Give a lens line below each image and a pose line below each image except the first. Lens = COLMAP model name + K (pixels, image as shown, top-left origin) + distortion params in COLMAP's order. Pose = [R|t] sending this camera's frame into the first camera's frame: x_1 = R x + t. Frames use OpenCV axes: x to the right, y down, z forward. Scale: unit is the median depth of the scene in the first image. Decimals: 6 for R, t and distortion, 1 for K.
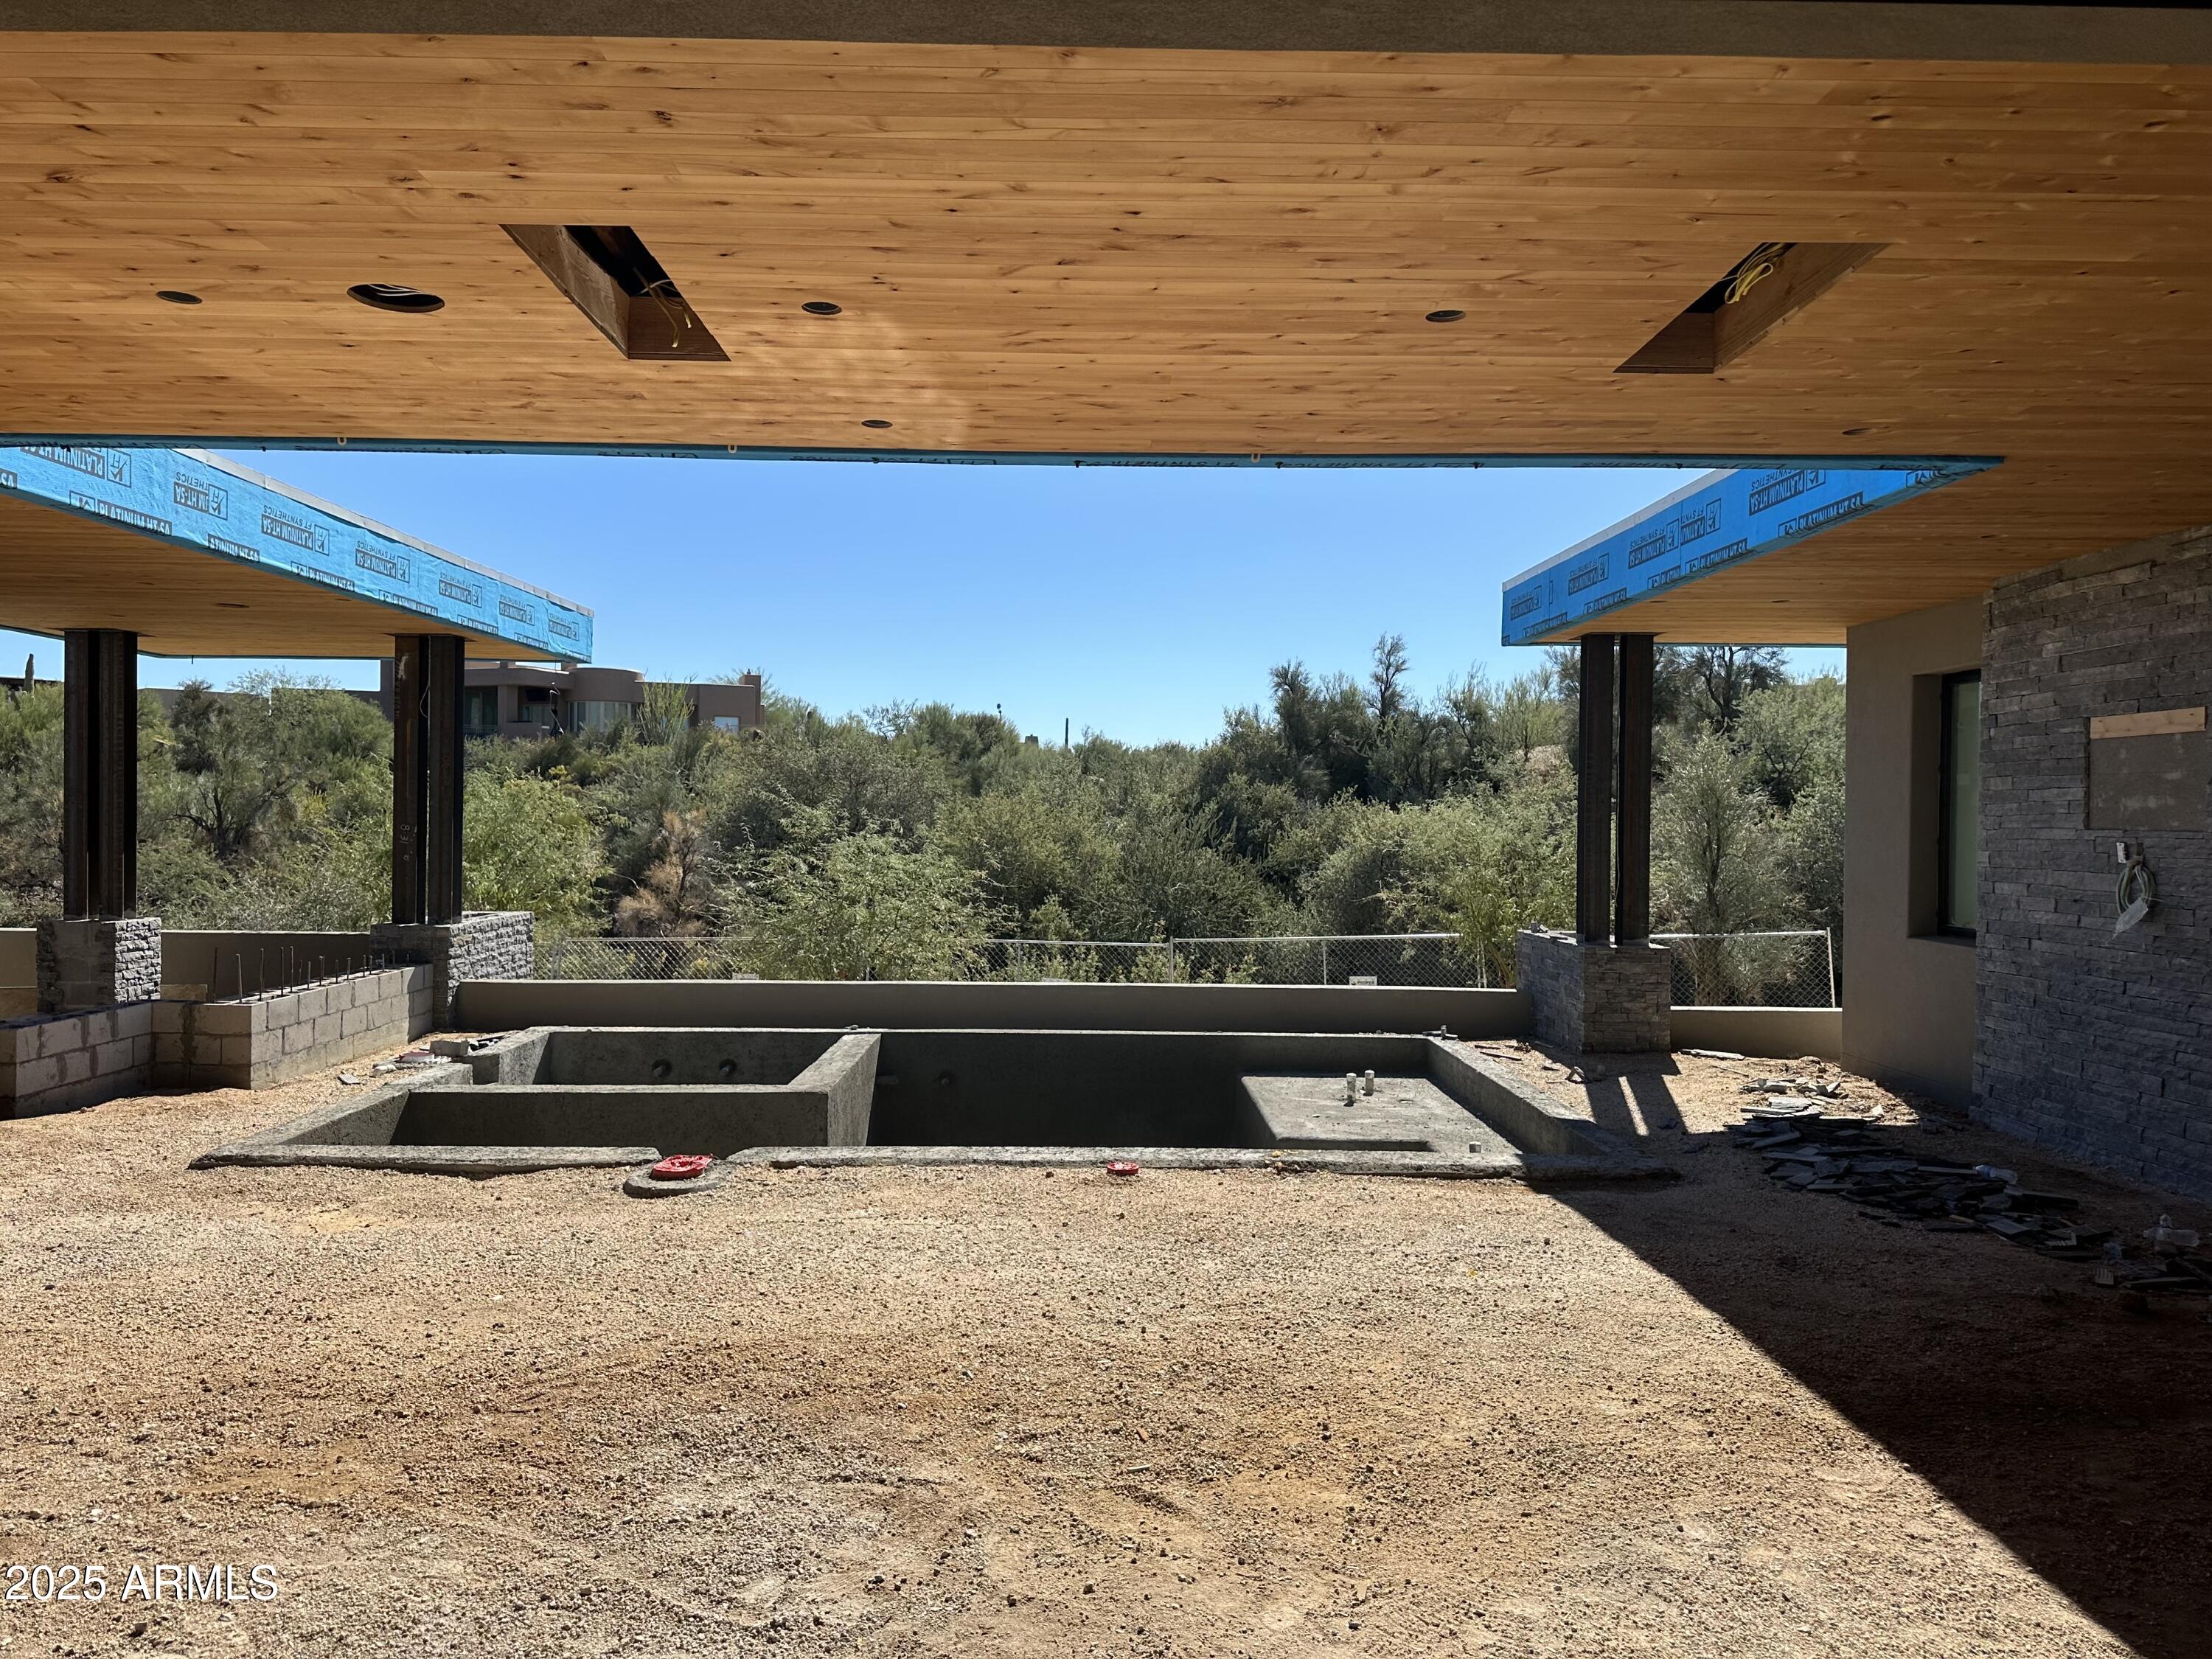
lens RADIAL K [[1555.7, 0, 1093.0], [0, 1555.7, 818.0], [0, 0, 1]] dist [0.094172, -0.113003]
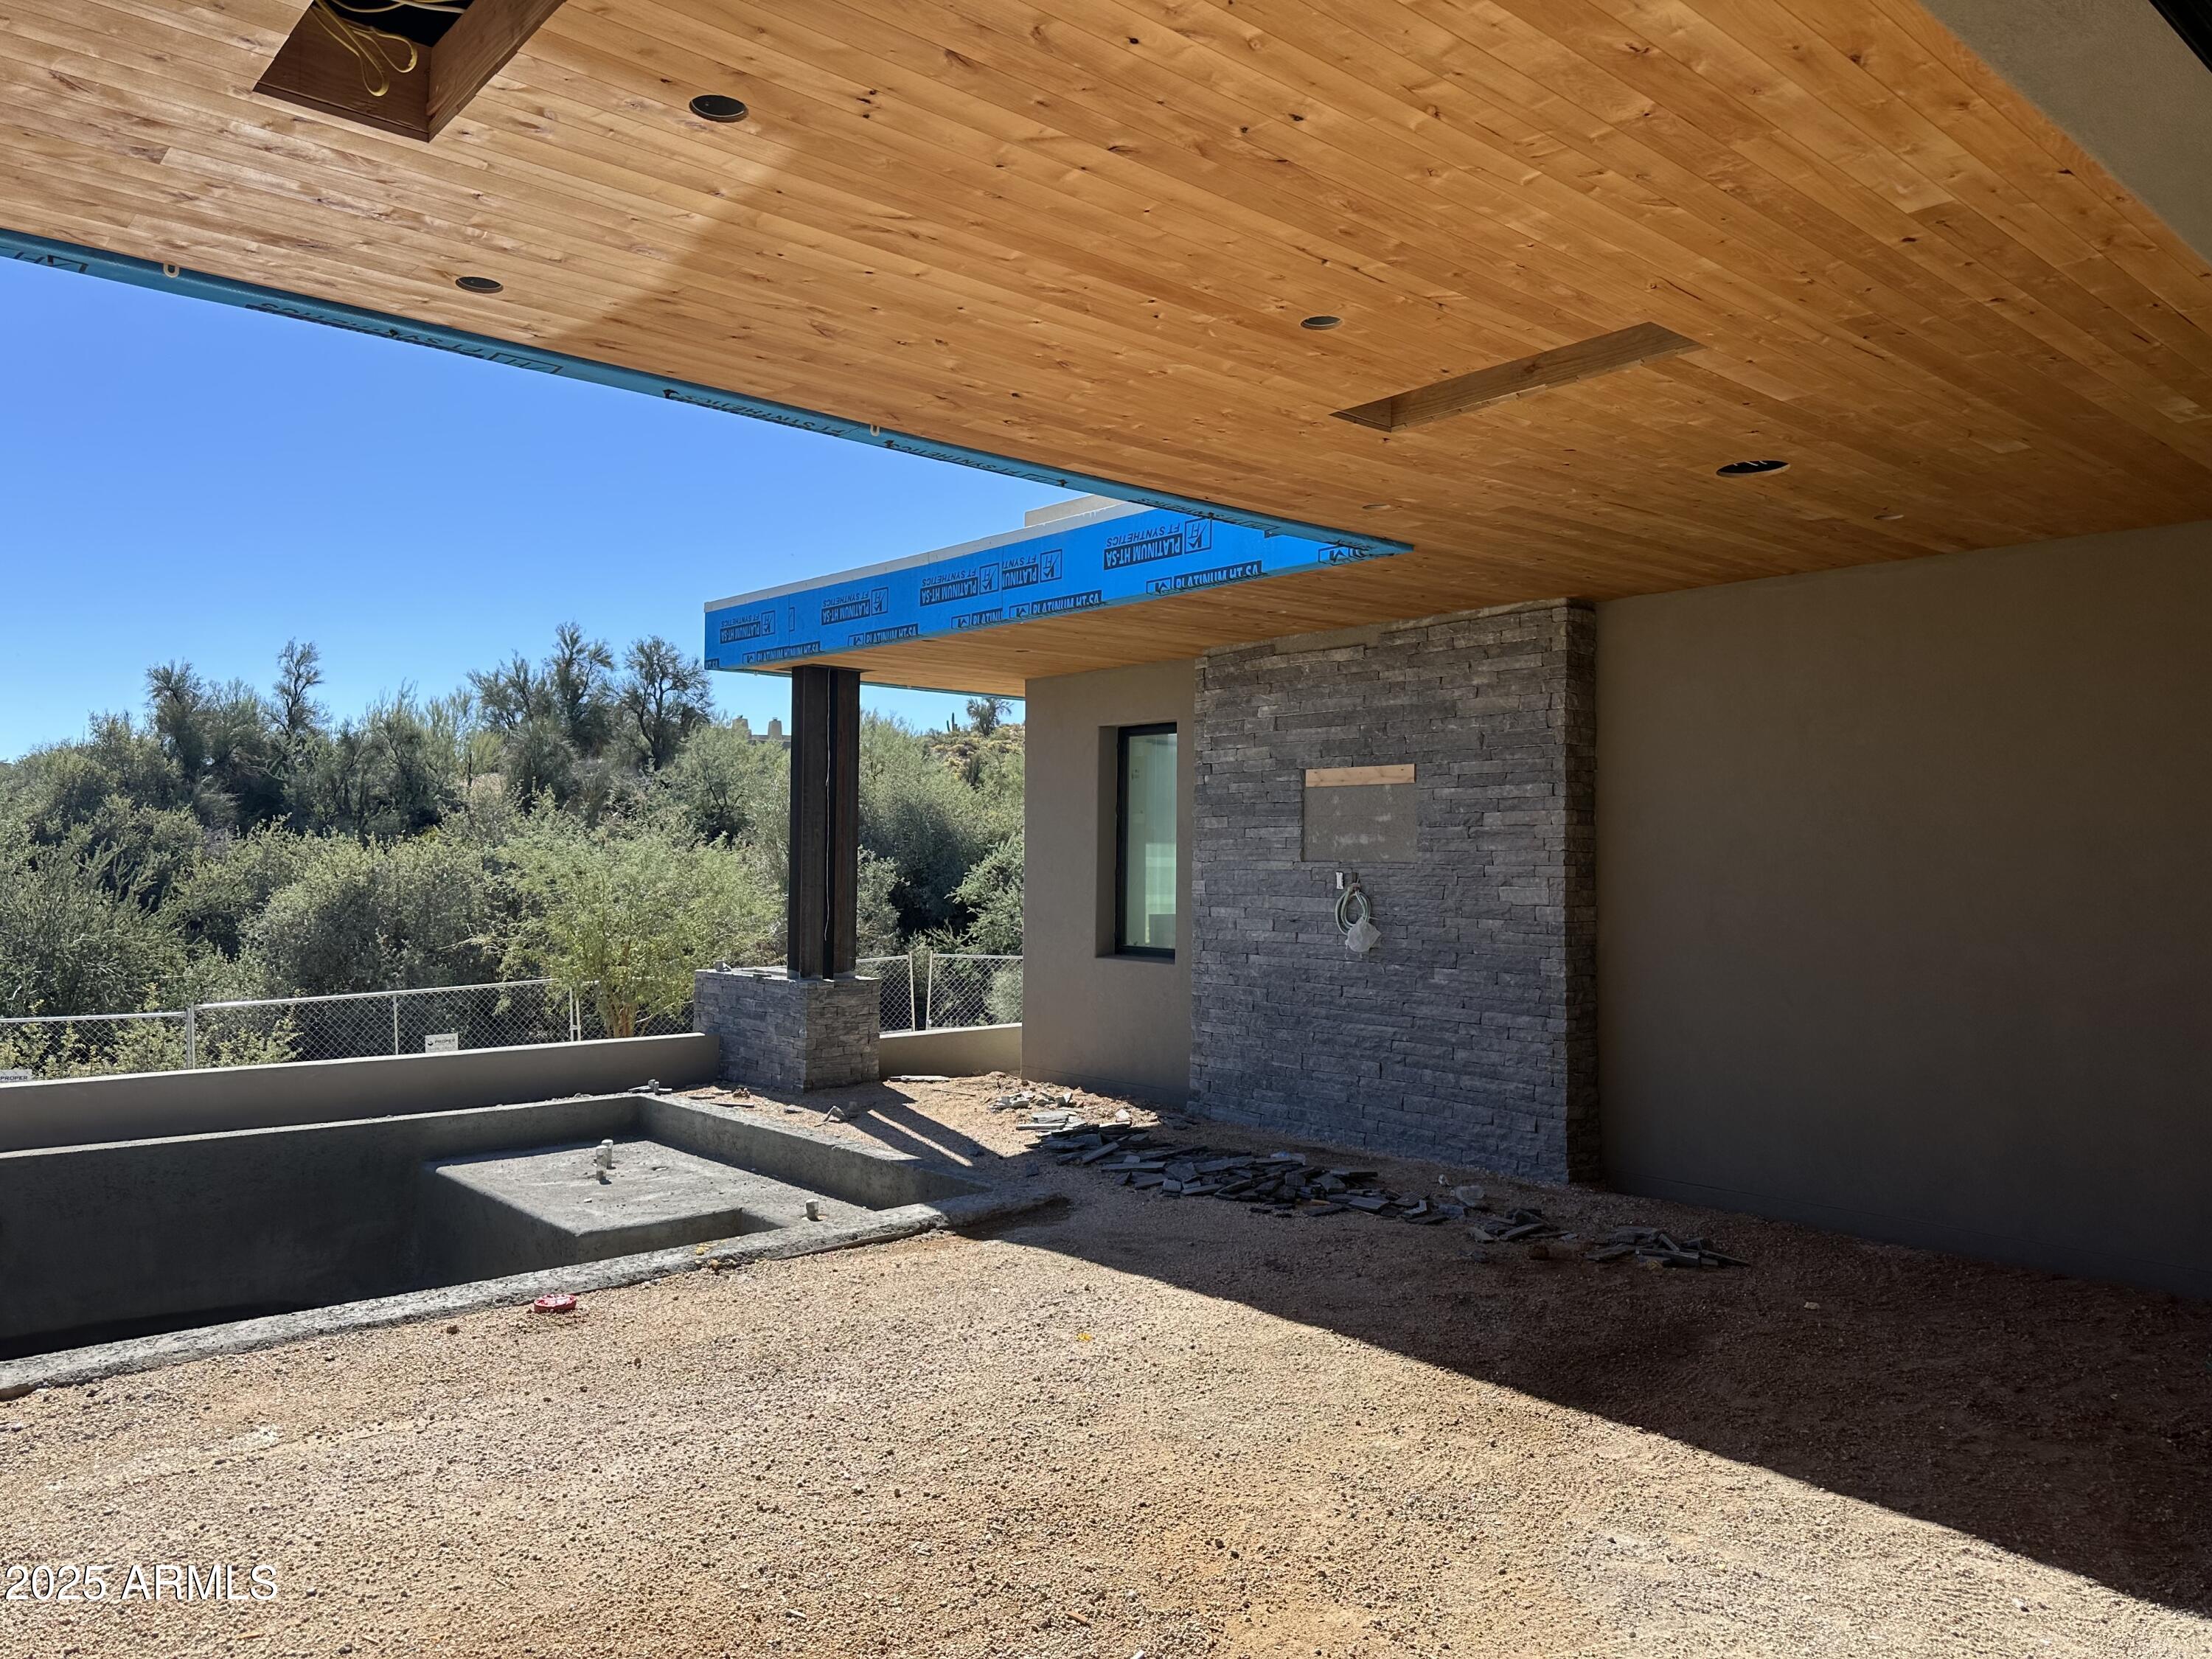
lens RADIAL K [[1555.7, 0, 1101.8], [0, 1555.7, 824.9], [0, 0, 1]] dist [0.094172, -0.113003]
pose [[0.757231, 0.011977, 0.653037, -0.272399], [-0.001238, 0.999856, -0.016903, -0.000477], [-0.653146, 0.011991, 0.757137, 0.207550]]
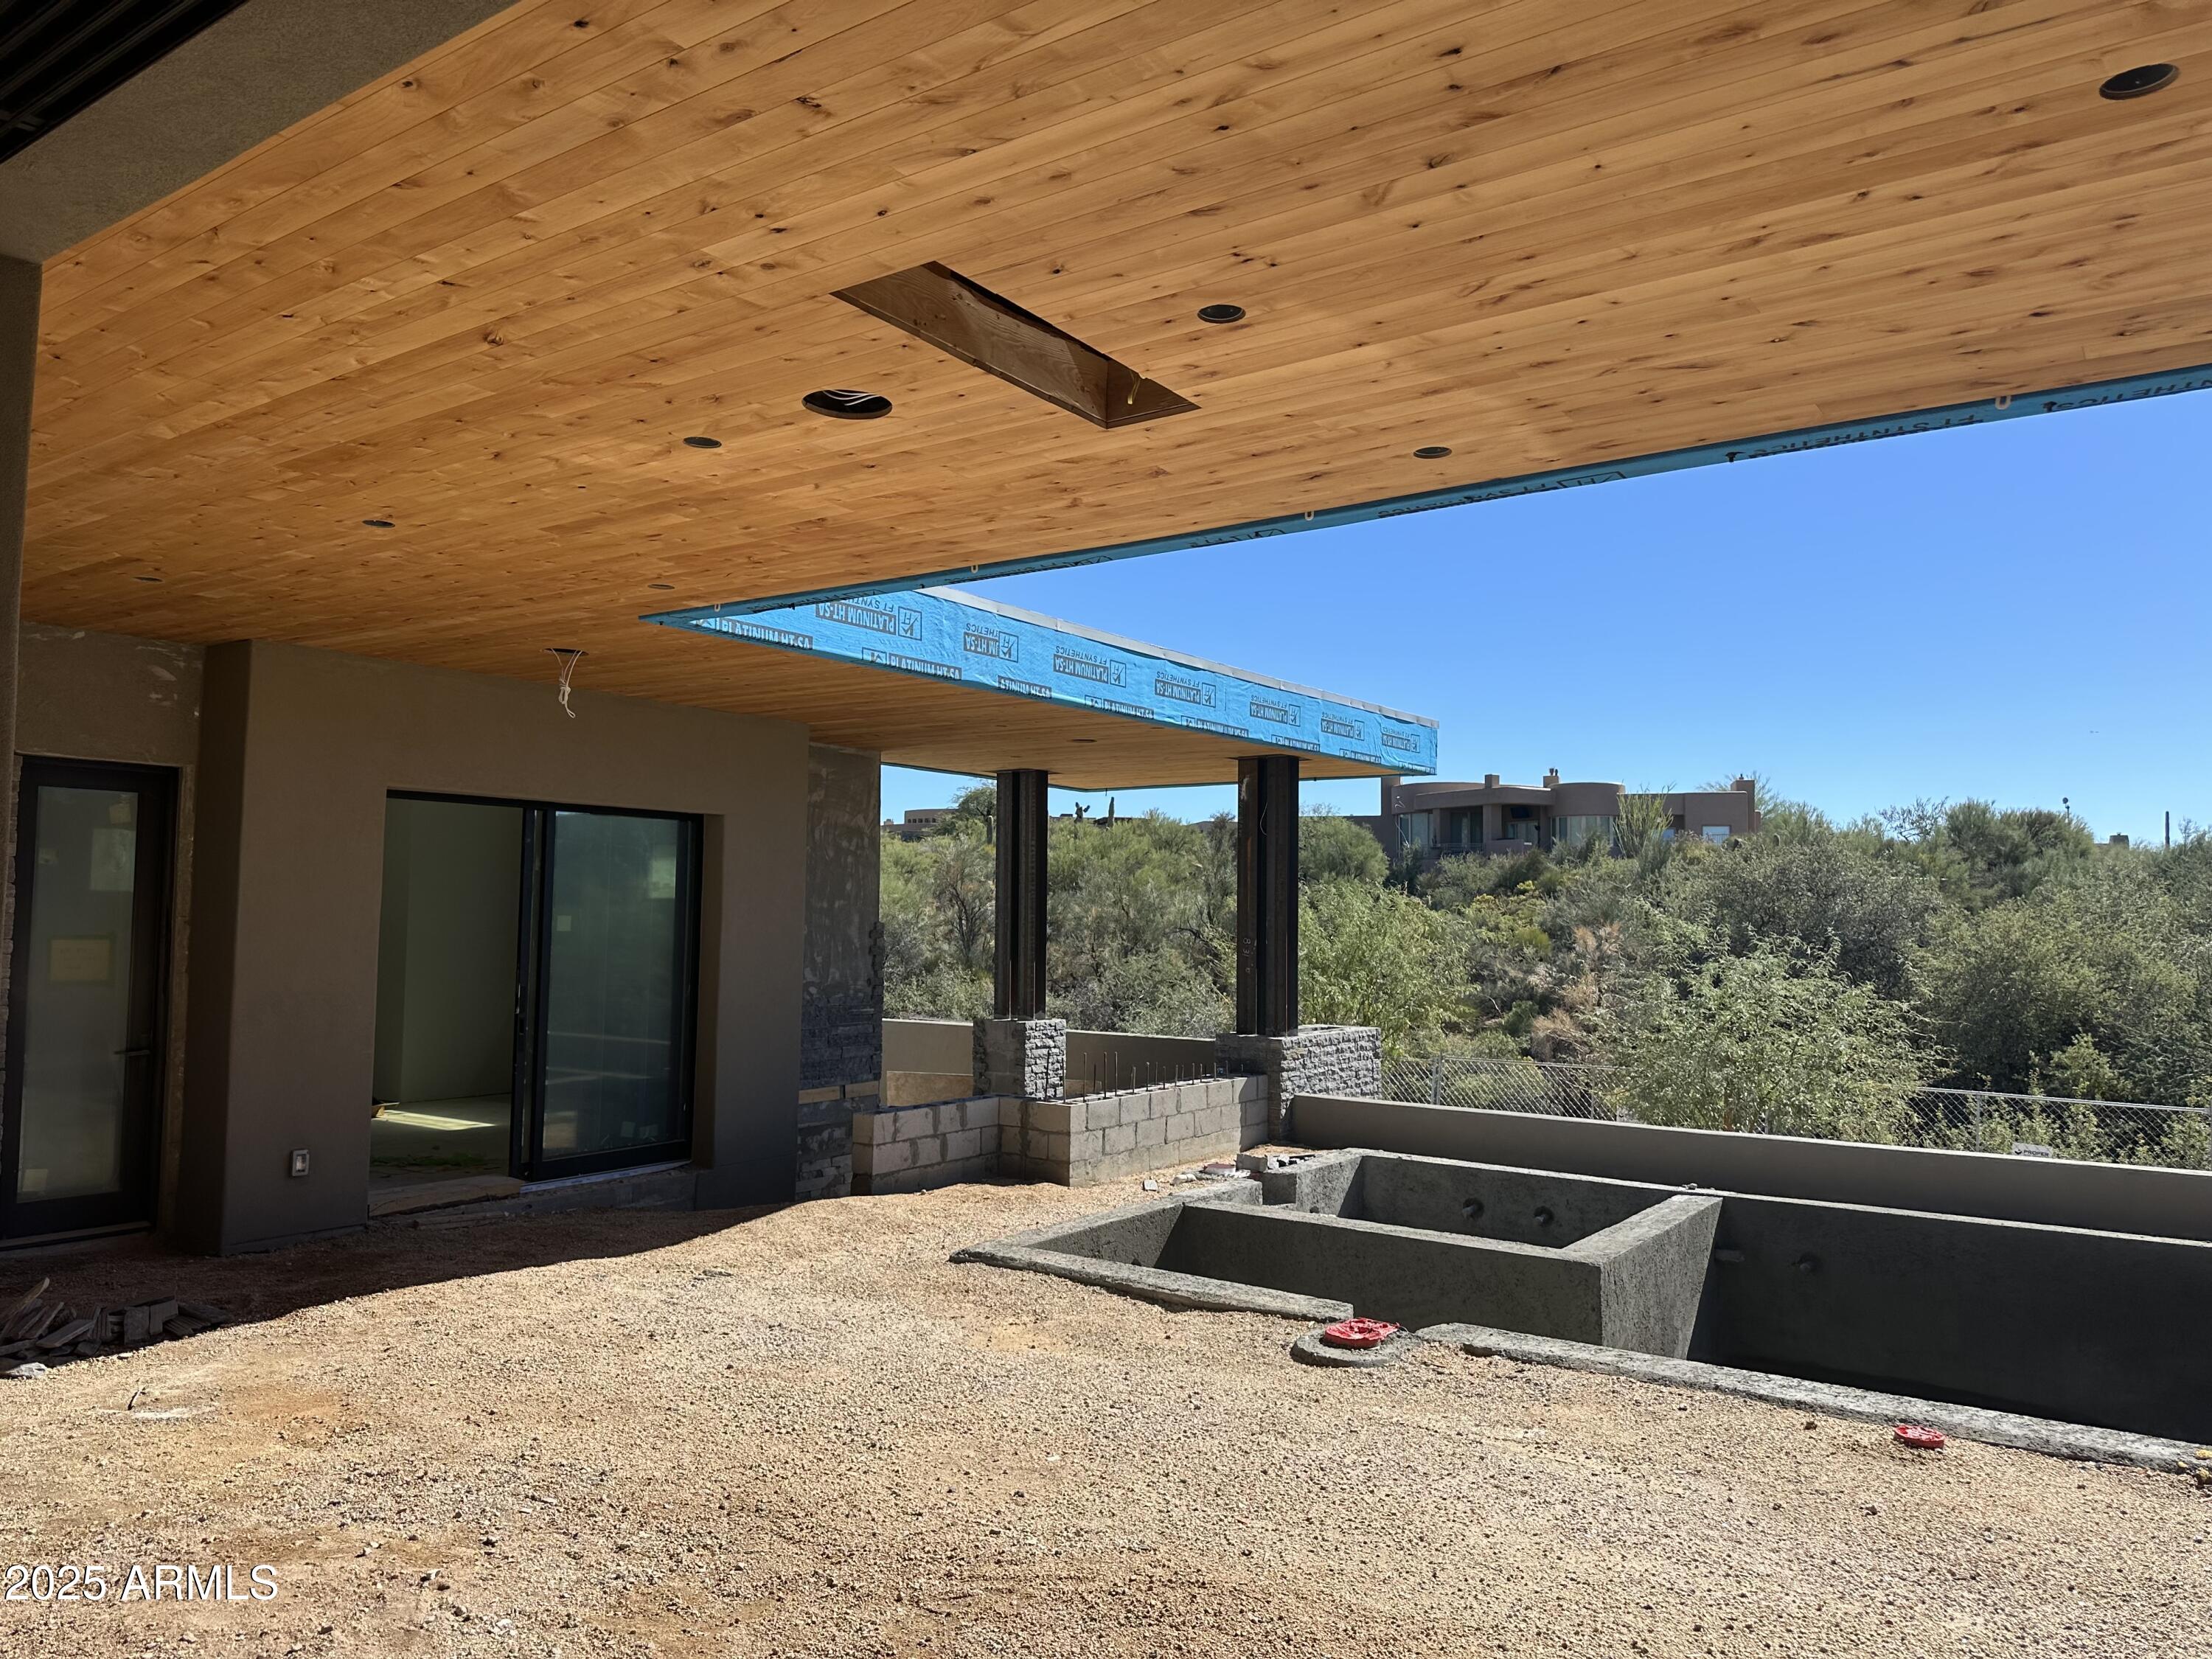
lens RADIAL K [[1555.7, 0, 1086.9], [0, 1555.7, 816.5], [0, 0, 1]] dist [0.094172, -0.113003]
pose [[0.812515, -0.040741, -0.581515, 0.131191], [-0.002541, 0.997298, -0.073421, -0.000910], [0.582935, 0.061134, 0.810216, 0.171676]]
